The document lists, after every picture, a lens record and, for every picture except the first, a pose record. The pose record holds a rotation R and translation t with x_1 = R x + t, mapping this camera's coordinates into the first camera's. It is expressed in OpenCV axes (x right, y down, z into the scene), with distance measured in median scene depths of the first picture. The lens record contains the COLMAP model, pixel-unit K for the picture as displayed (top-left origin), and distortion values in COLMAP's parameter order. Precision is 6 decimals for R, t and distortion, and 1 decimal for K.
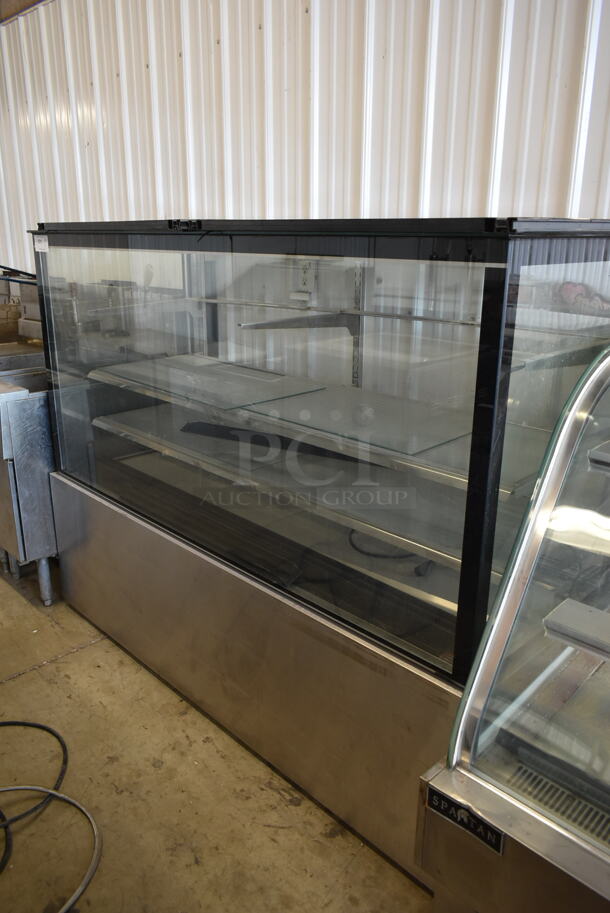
lens RADIAL K [[687.1, 0, 300.5], [0, 687.1, 460.2], [0, 0, 1]] dist [-0.025604, 0.014826]
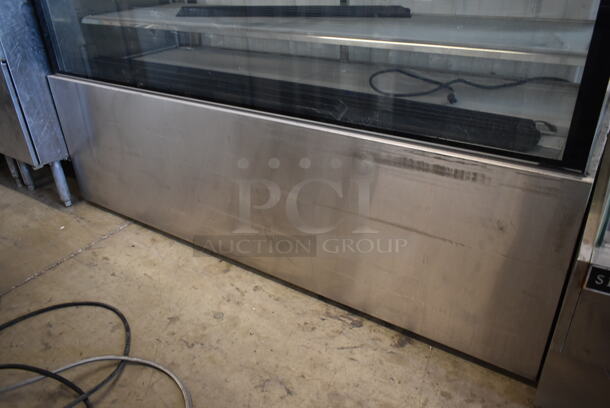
lens RADIAL K [[459.1, 0, 307.2], [0, 459.1, 203.8], [0, 0, 1]] dist [-0.025604, 0.014826]
pose [[0.976177, -0.132117, 0.172117, -0.156129], [0.098578, 0.976702, 0.190618, 0.137315], [-0.193291, -0.169110, 0.966458, 0.283398]]
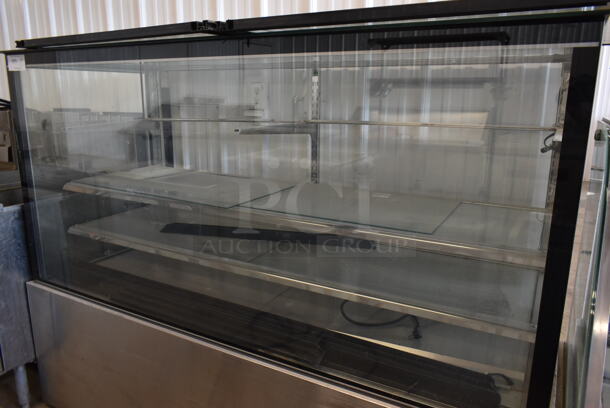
lens RADIAL K [[459.1, 0, 306.3], [0, 459.1, 202.5], [0, 0, 1]] dist [-0.025604, 0.014826]
pose [[0.956128, -0.065722, 0.285481, -0.178026], [0.089763, 0.993361, -0.071947, -0.016629], [-0.278857, 0.094416, 0.955680, 0.246054]]
